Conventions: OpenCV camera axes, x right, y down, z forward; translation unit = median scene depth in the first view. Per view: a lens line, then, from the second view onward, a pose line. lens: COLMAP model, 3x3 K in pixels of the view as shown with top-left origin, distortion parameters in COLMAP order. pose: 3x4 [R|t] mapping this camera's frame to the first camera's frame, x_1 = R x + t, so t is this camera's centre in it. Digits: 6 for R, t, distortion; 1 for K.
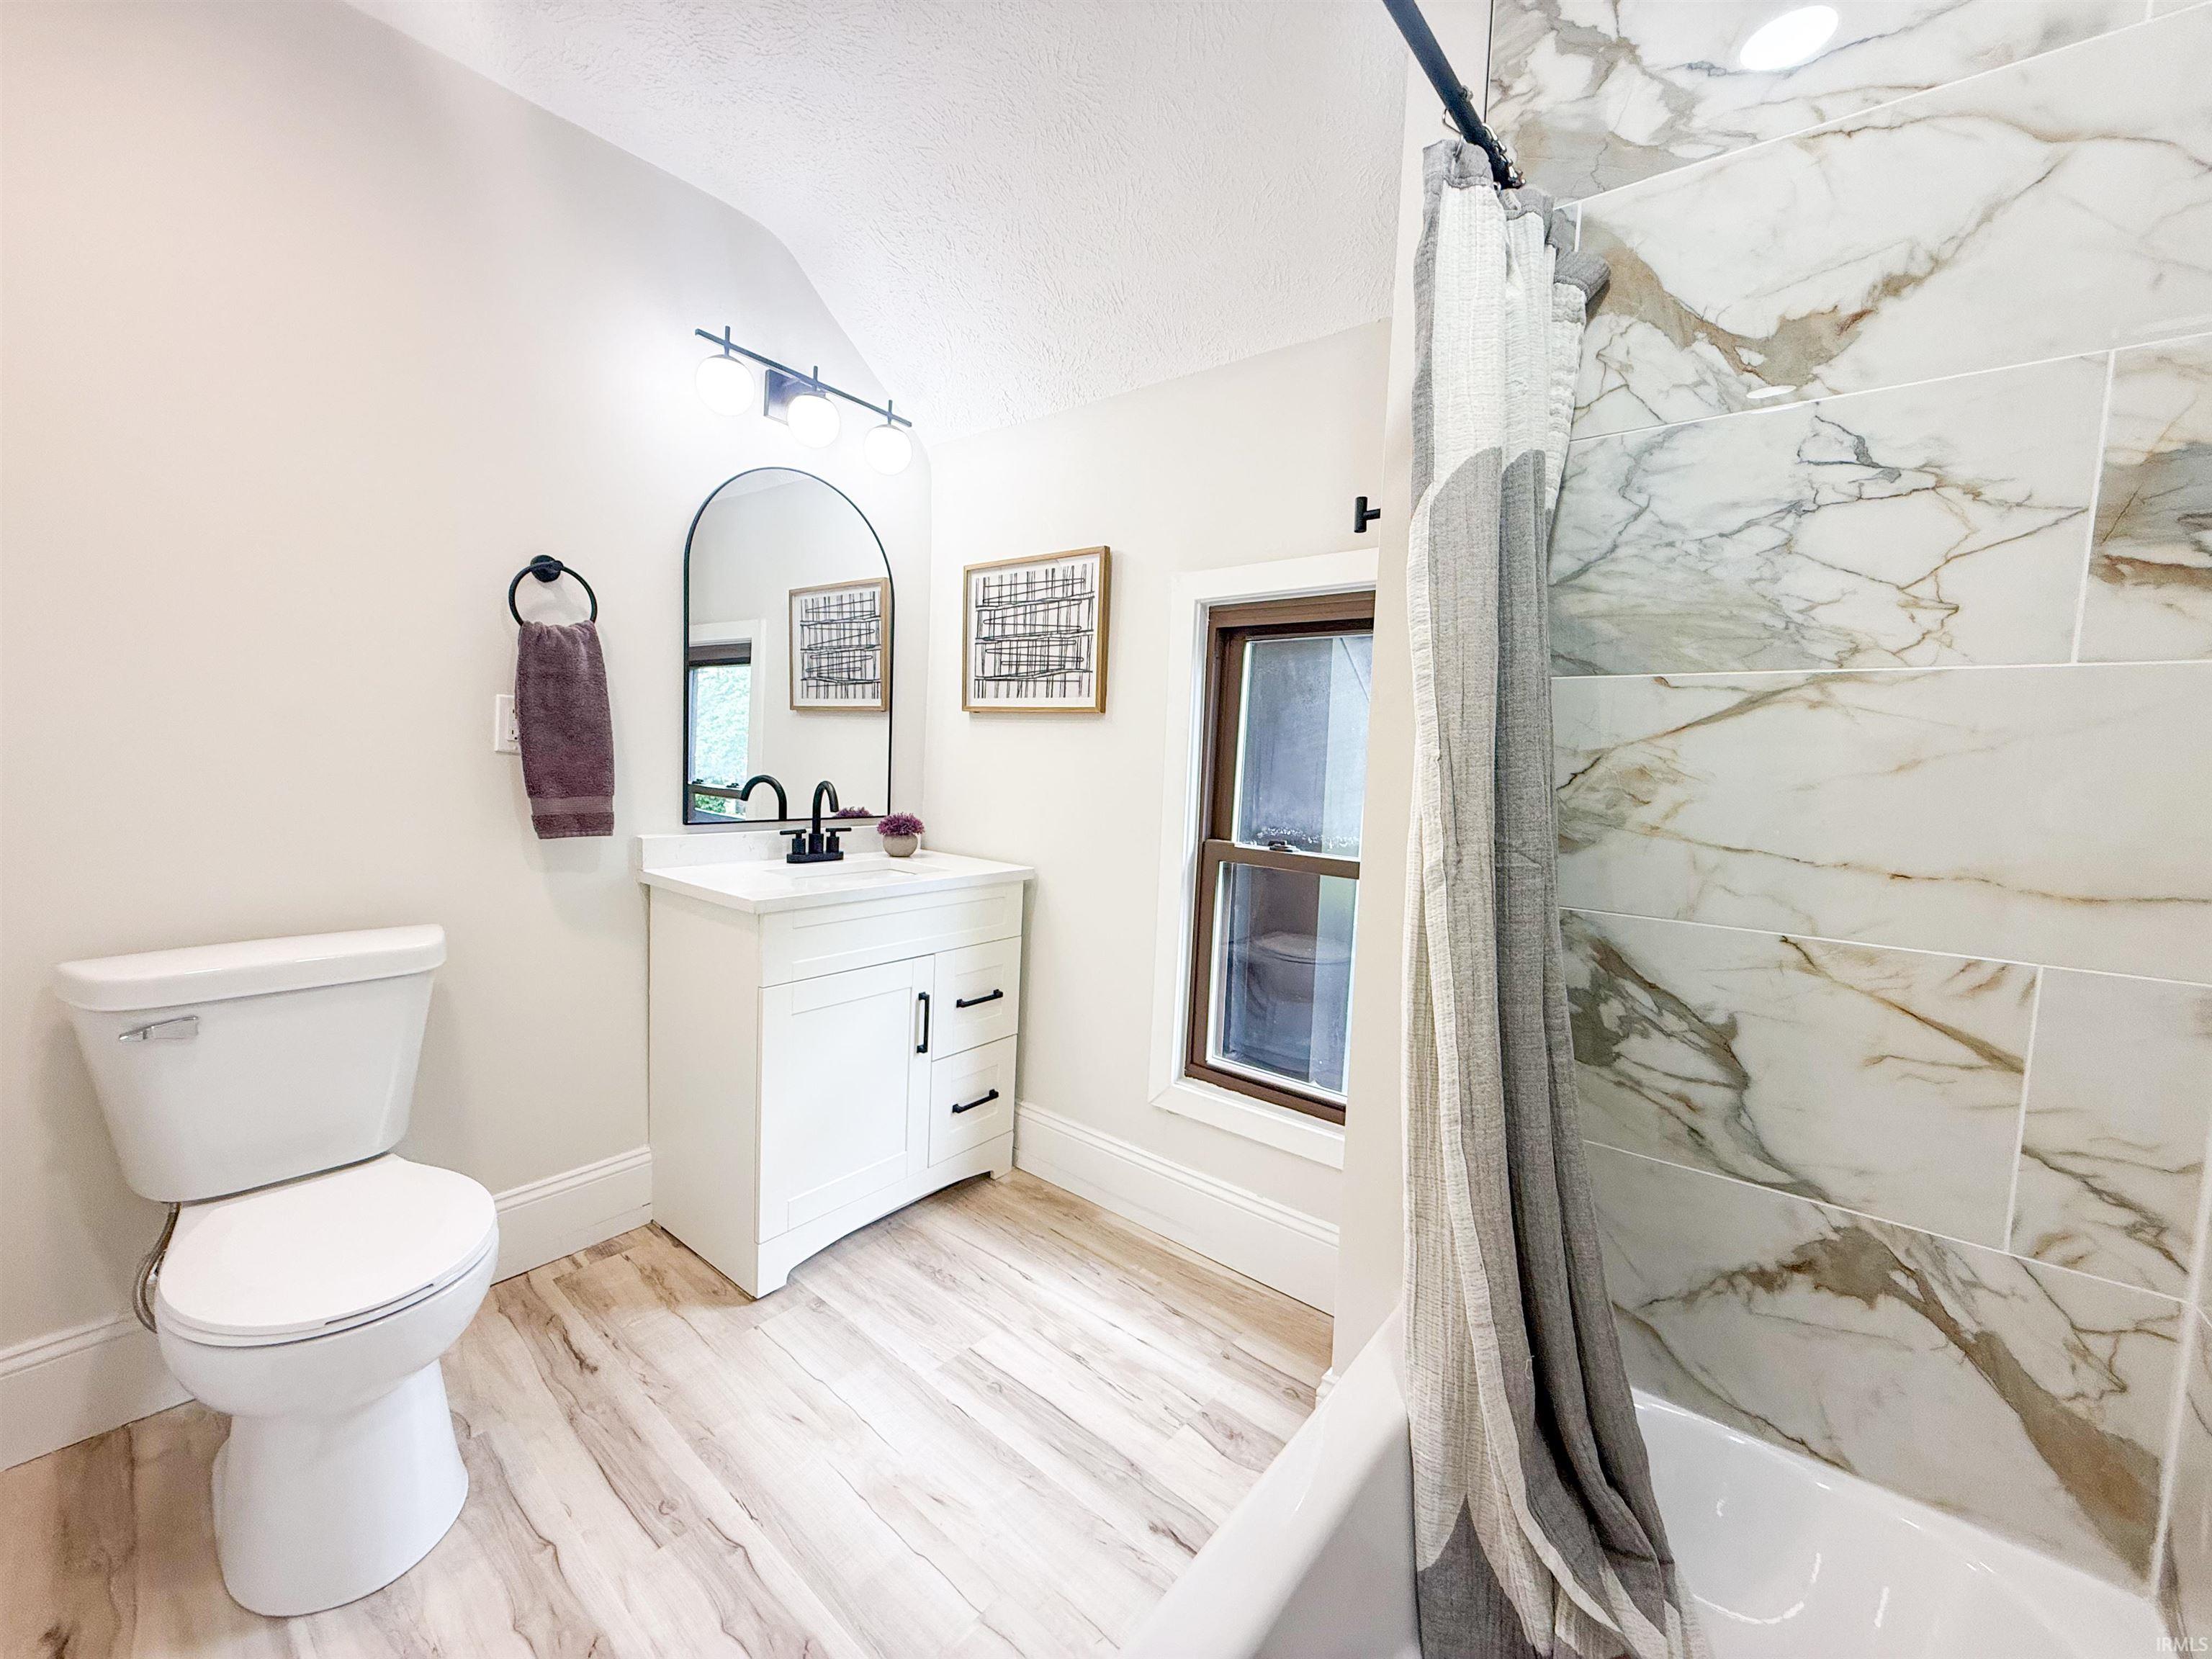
lens RADIAL K [[879.7, 0, 1102.4], [0, 879.7, 822.4], [0, 0, 1]] dist [-0.000307, 0.000310]
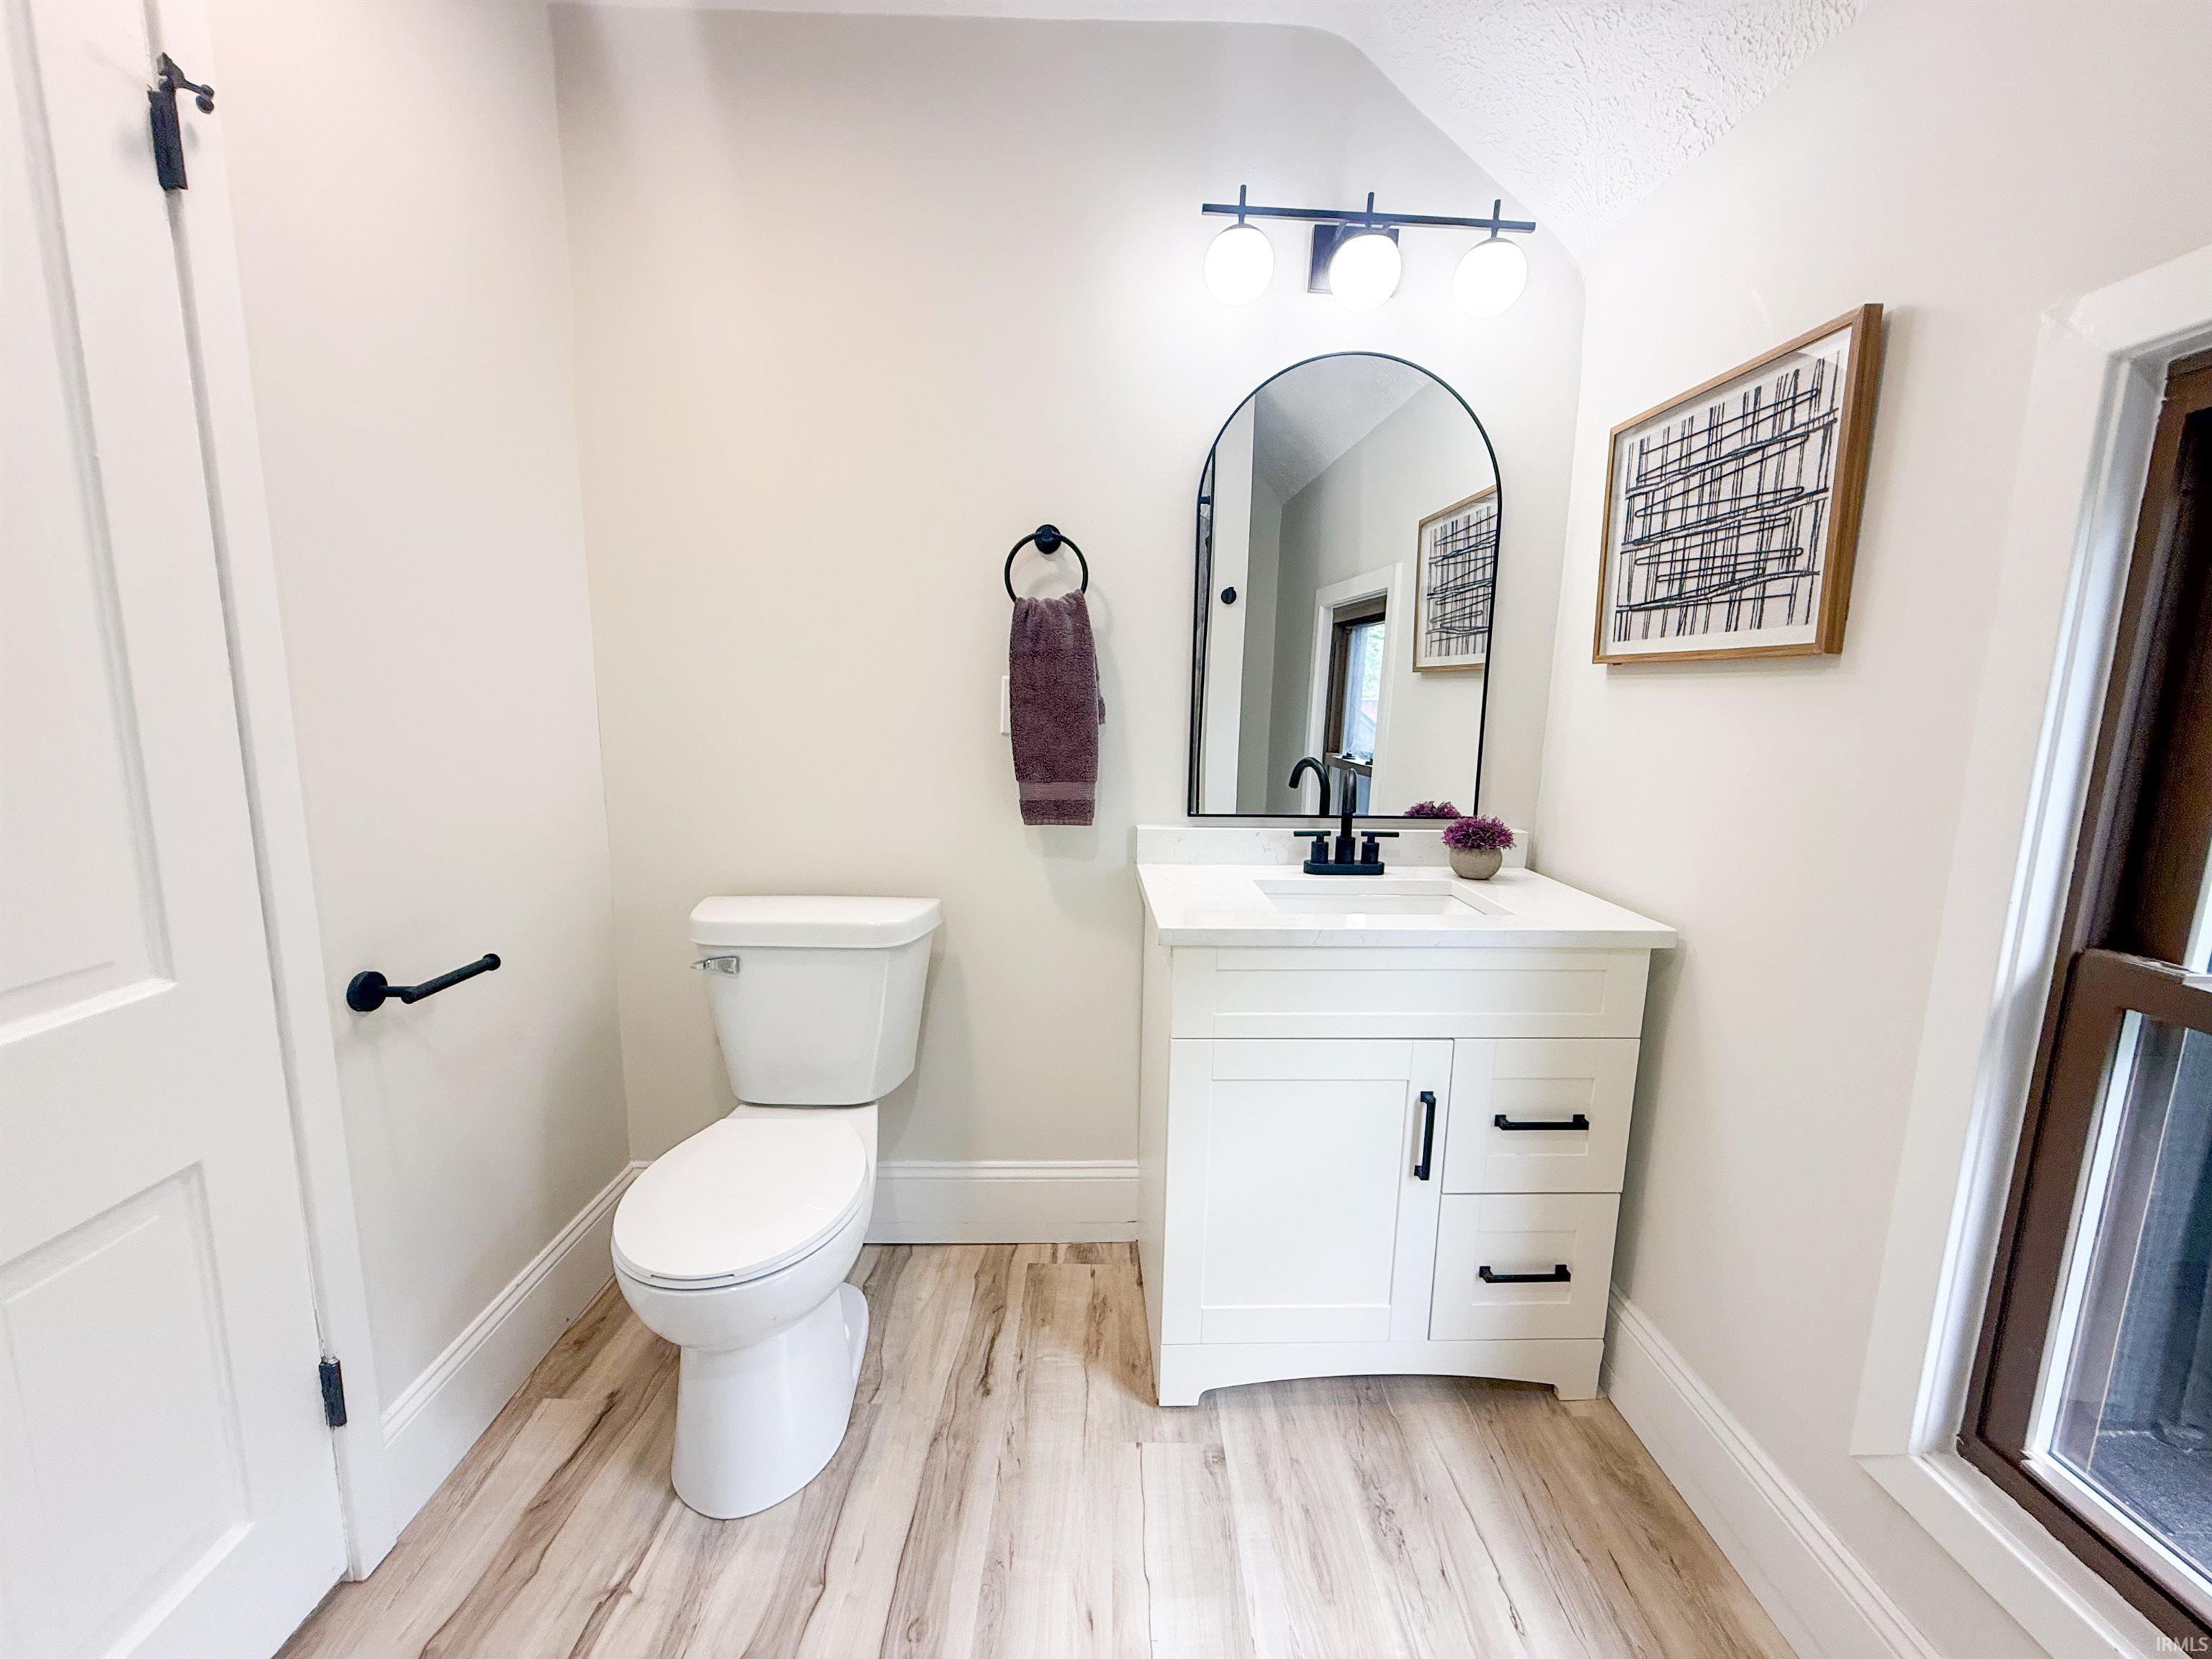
lens RADIAL K [[879.7, 0, 1103.5], [0, 879.7, 827.0], [0, 0, 1]] dist [-0.000307, 0.000310]
pose [[0.640620, 0.086469, -0.762974, 0.122561], [-0.048513, 0.996212, 0.072169, -0.041484], [0.766324, -0.009218, 0.642388, 0.352251]]
